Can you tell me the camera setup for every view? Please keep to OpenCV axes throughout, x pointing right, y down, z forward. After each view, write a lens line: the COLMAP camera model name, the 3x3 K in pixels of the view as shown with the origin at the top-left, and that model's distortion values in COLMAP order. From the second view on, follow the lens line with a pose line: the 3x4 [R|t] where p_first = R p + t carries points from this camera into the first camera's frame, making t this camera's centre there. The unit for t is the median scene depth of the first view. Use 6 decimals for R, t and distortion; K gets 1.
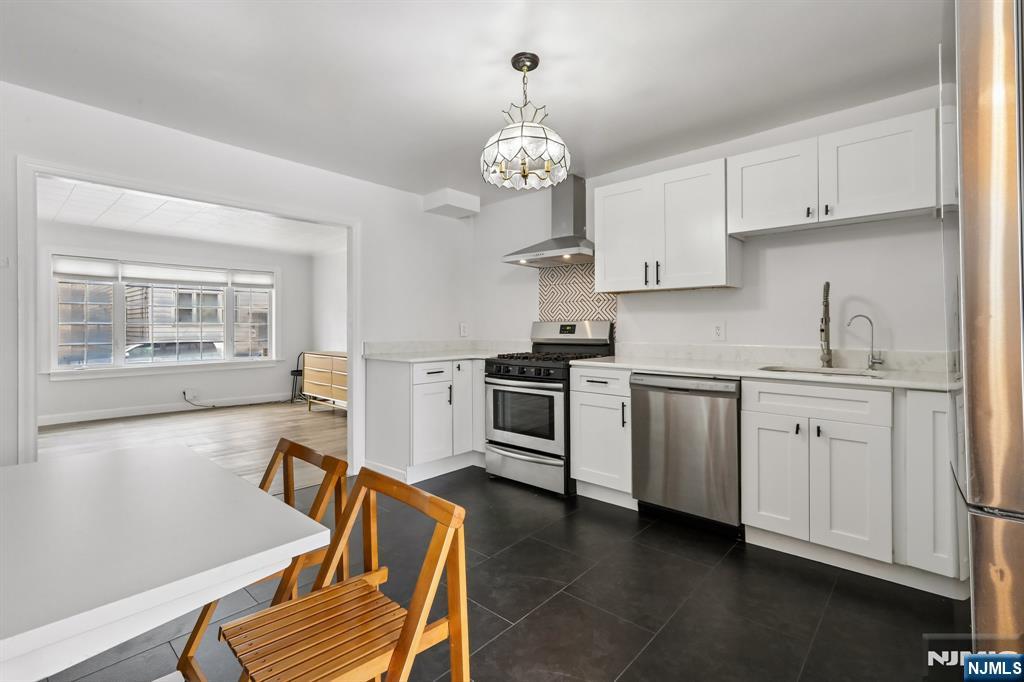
lens RADIAL K [[458.9, 0, 508.0], [0, 458.9, 326.6], [0, 0, 1]] dist [0.011911, 0.000357]
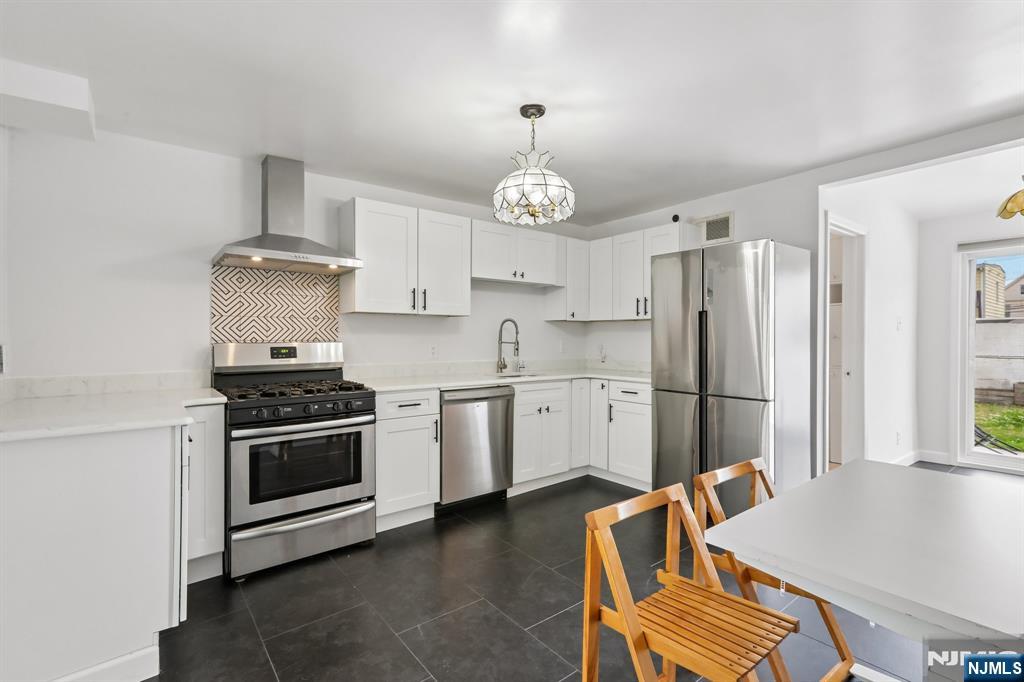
lens RADIAL K [[472.7, 0, 518.0], [0, 472.7, 337.3], [0, 0, 1]] dist [0.005322, 0.000458]
pose [[0.164905, 0.003276, 0.986304, -0.604820], [-0.001412, 0.999994, -0.003086, -0.018610], [-0.986308, -0.000883, 0.164909, 0.468728]]
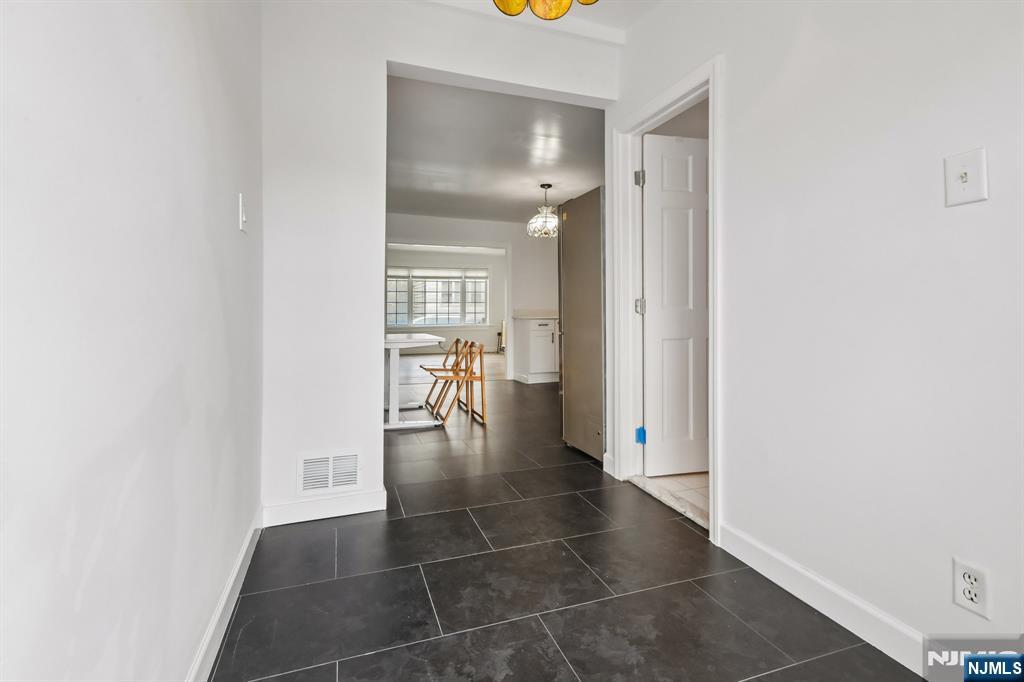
lens RADIAL K [[476.3, 0, 511.5], [0, 476.3, 309.7], [0, 0, 1]] dist [0.012850, 0.001113]
pose [[0.883985, 0.001506, -0.467513, 0.584119], [-0.000358, 0.999997, 0.002546, 0.029650], [0.467515, -0.002083, 0.883983, -0.710624]]
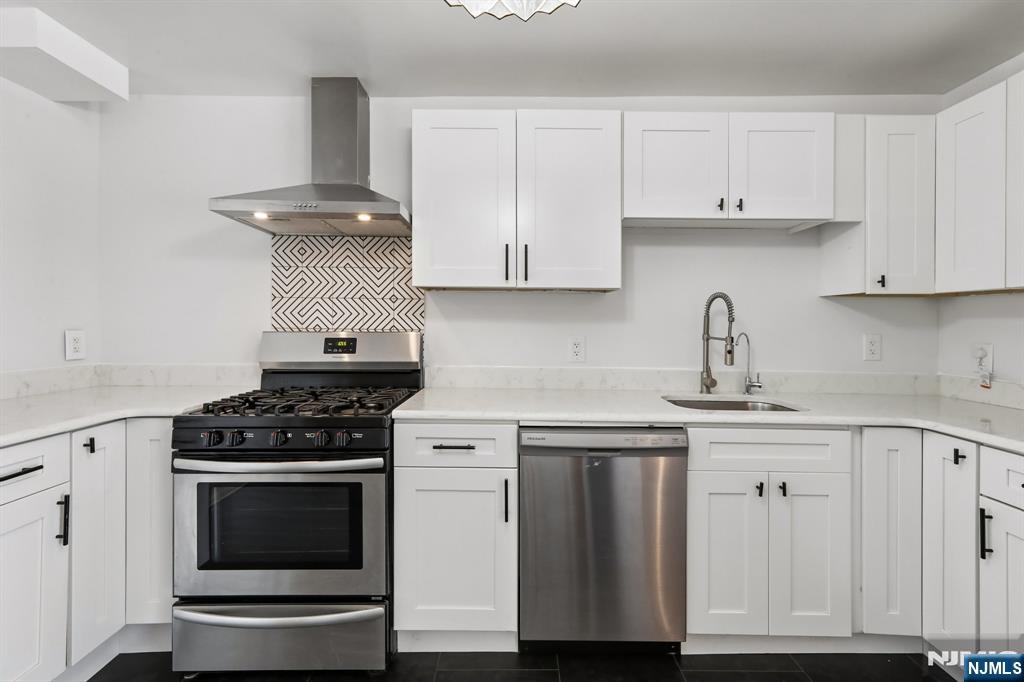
lens RADIAL K [[476.0, 0, 511.5], [0, 476.0, 323.6], [0, 0, 1]] dist [0.010559, -0.000168]
pose [[0.741618, 0.007662, 0.670779, -0.113301], [-0.011193, 0.999937, 0.000953, -0.025308], [-0.670729, -0.008215, 0.741657, 0.408231]]
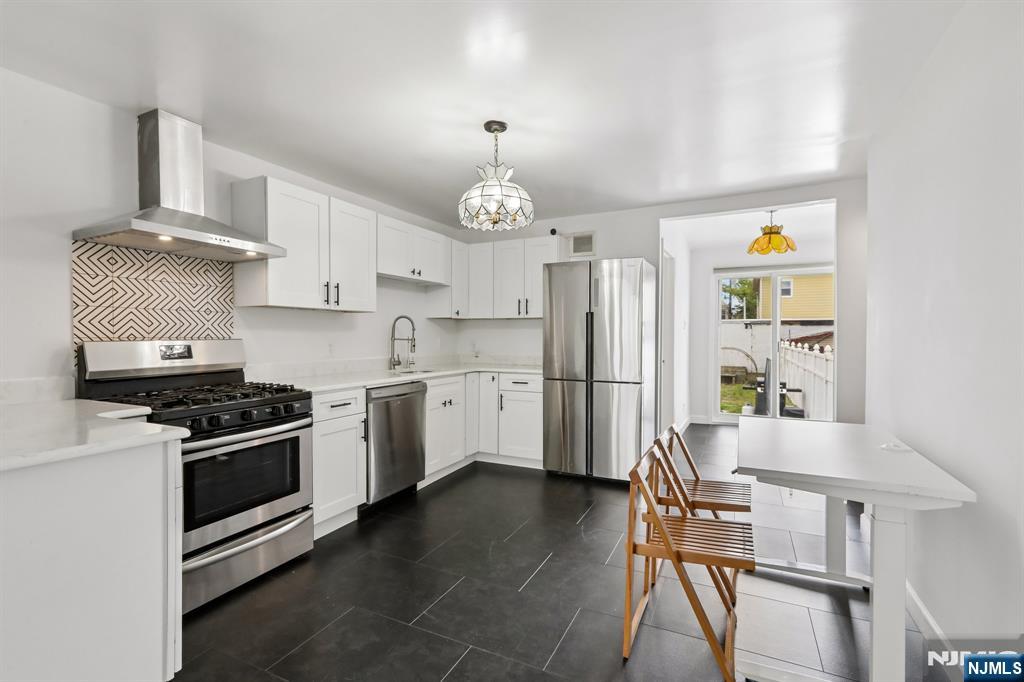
lens RADIAL K [[466.4, 0, 513.2], [0, 466.4, 342.0], [0, 0, 1]] dist [0.010883, 0.000148]
pose [[-0.275929, -0.013507, 0.961083, -0.646262], [-0.000805, 0.999904, 0.013821, -0.018494], [-0.961178, 0.003040, -0.275914, 0.721442]]
